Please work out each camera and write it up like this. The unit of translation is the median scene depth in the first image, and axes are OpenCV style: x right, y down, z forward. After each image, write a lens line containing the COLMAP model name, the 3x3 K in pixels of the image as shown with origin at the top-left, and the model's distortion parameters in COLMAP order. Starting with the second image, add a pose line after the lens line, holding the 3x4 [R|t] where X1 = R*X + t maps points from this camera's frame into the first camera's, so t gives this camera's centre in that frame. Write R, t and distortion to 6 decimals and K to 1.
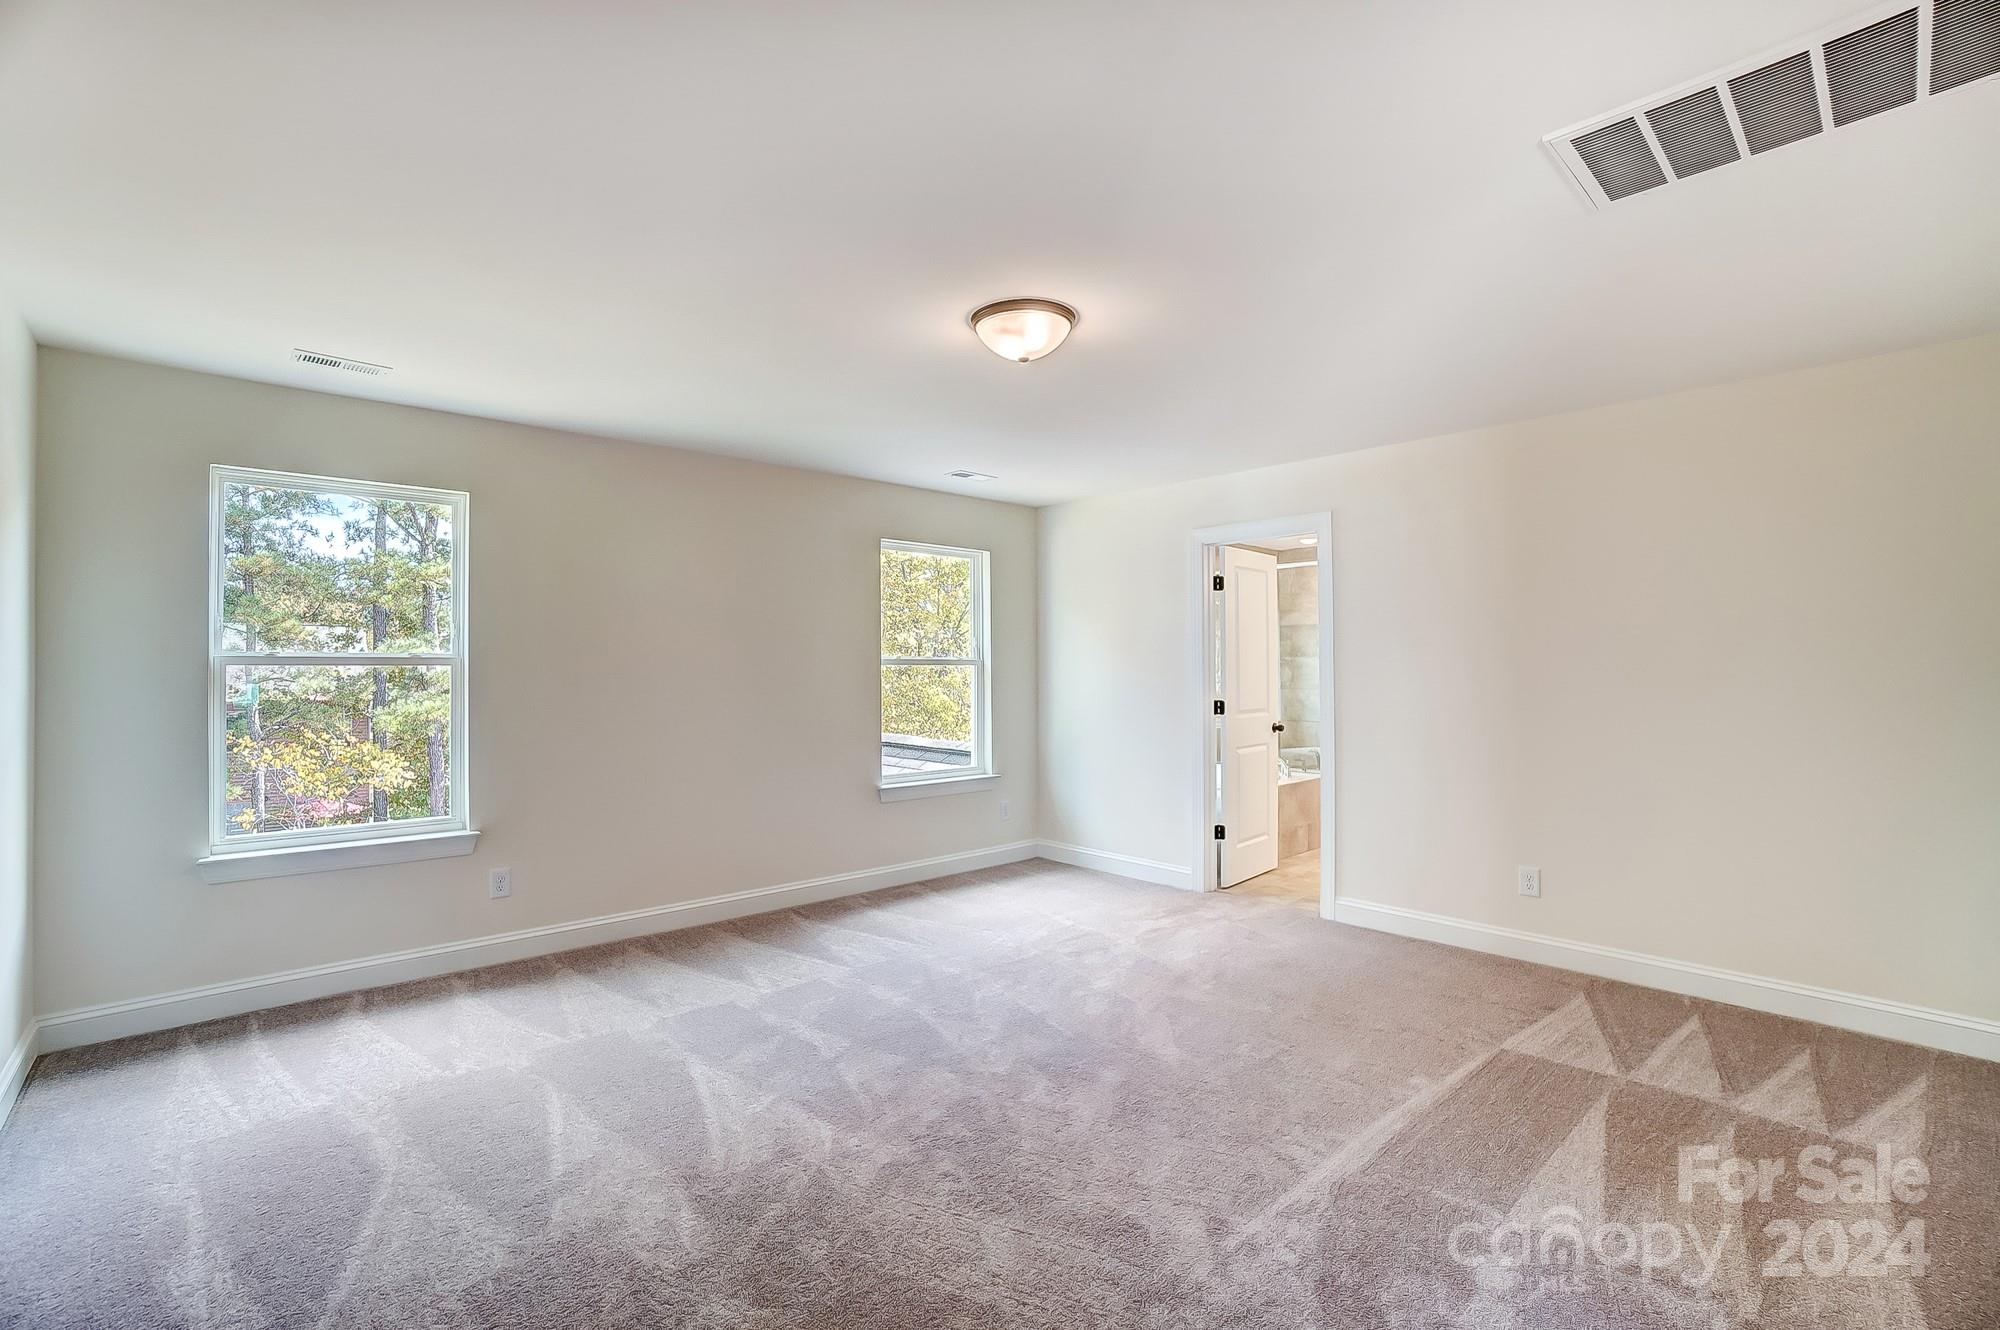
lens RADIAL K [[870.3, 0, 1000.0], [0, 870.3, 665.0], [0, 0, 1]] dist [-0.059598, 0.017520]
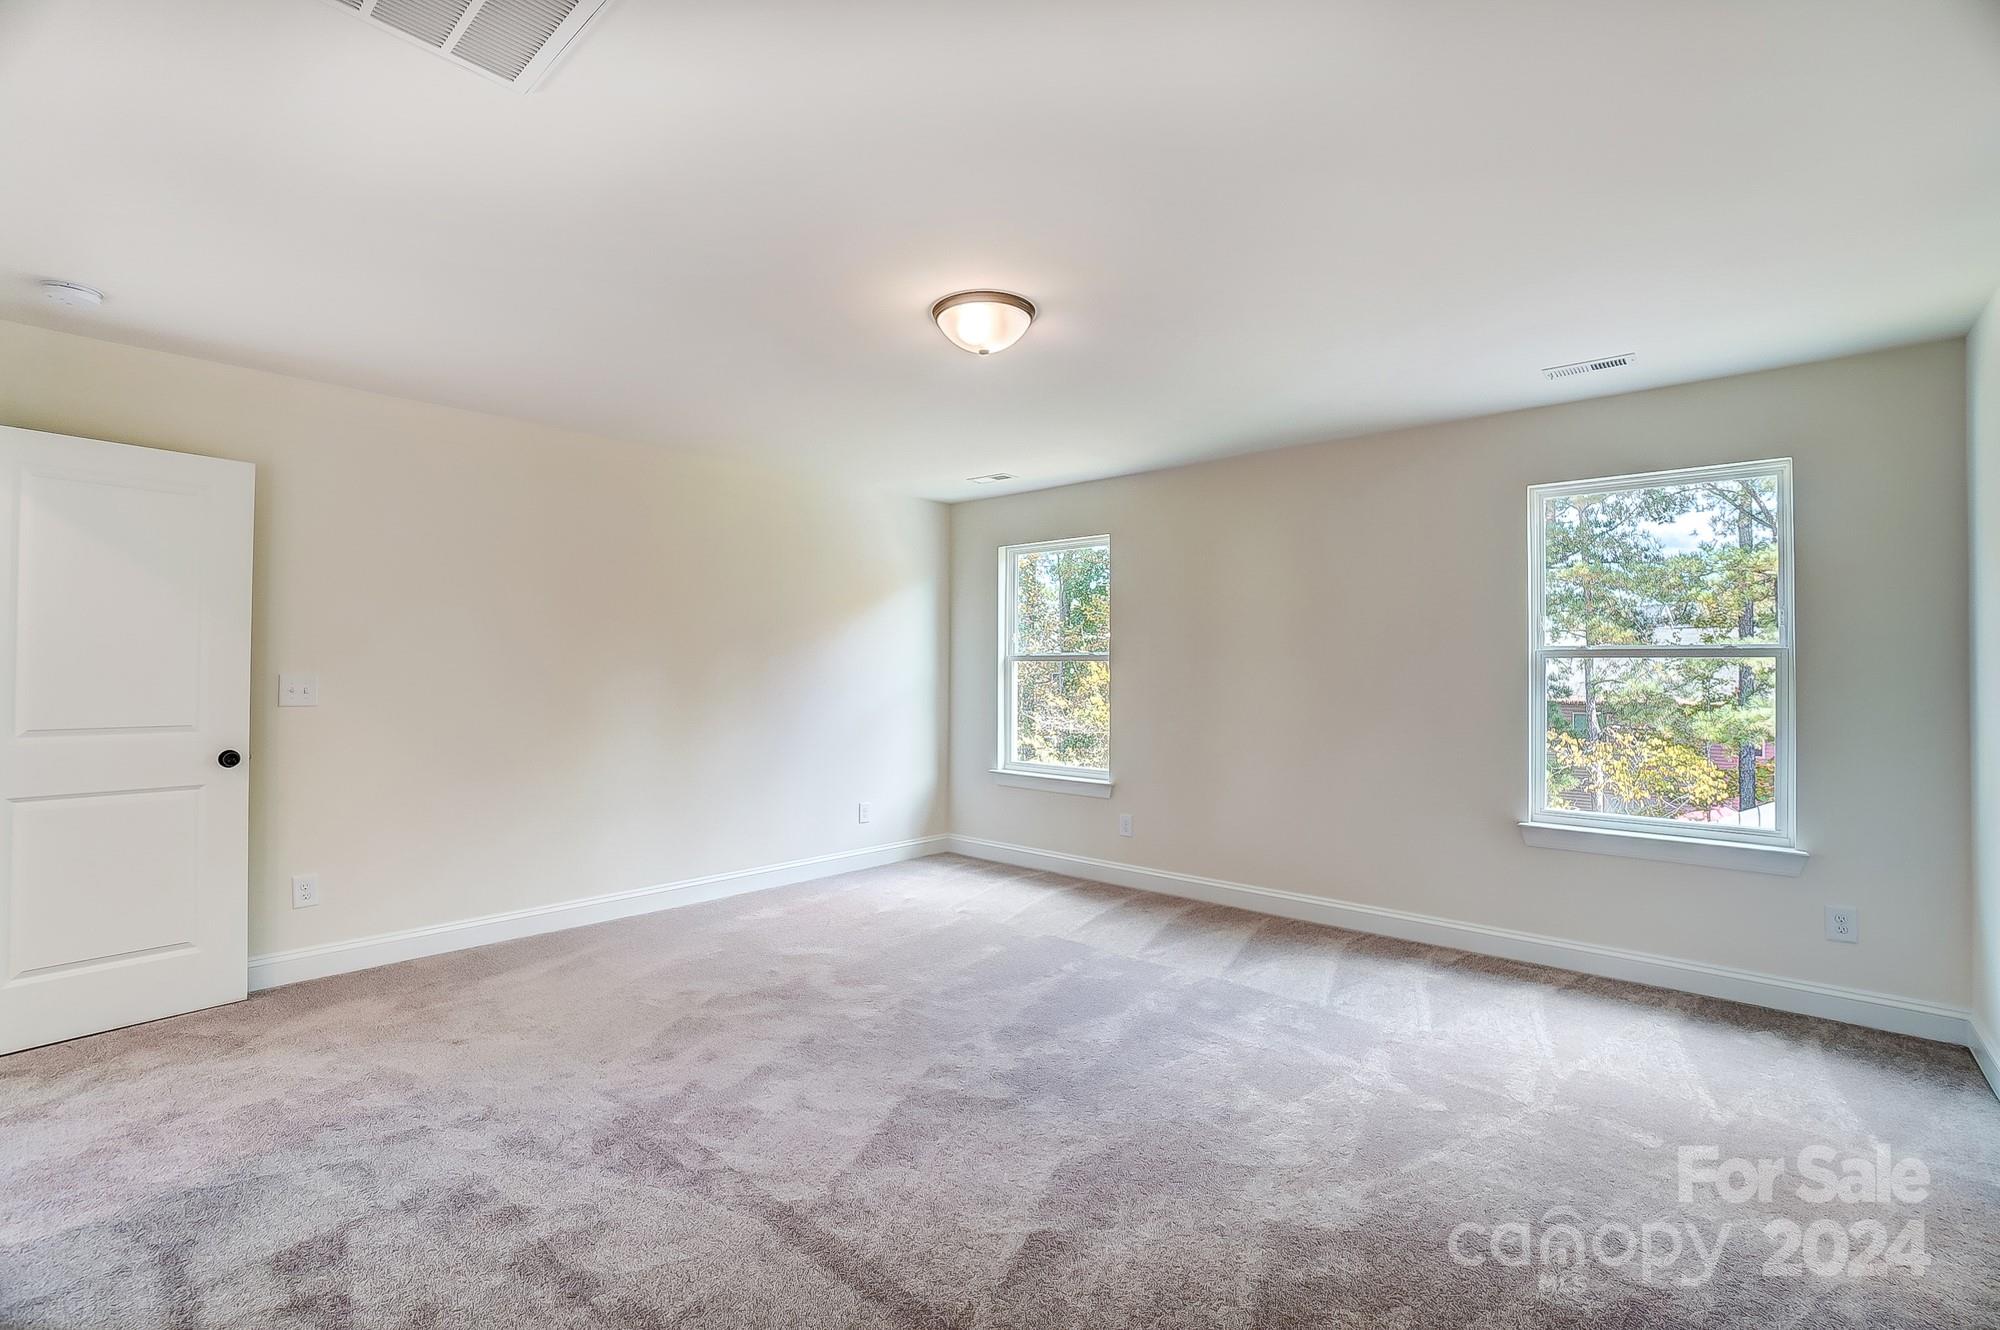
lens RADIAL K [[870.3, 0, 1000.0], [0, 870.3, 665.0], [0, 0, 1]] dist [-0.059598, 0.017520]
pose [[0.093904, 0.002911, -0.995577, 0.185596], [0.005906, 0.999977, 0.003480, 0.000472], [0.995564, -0.006207, 0.093885, 0.170136]]
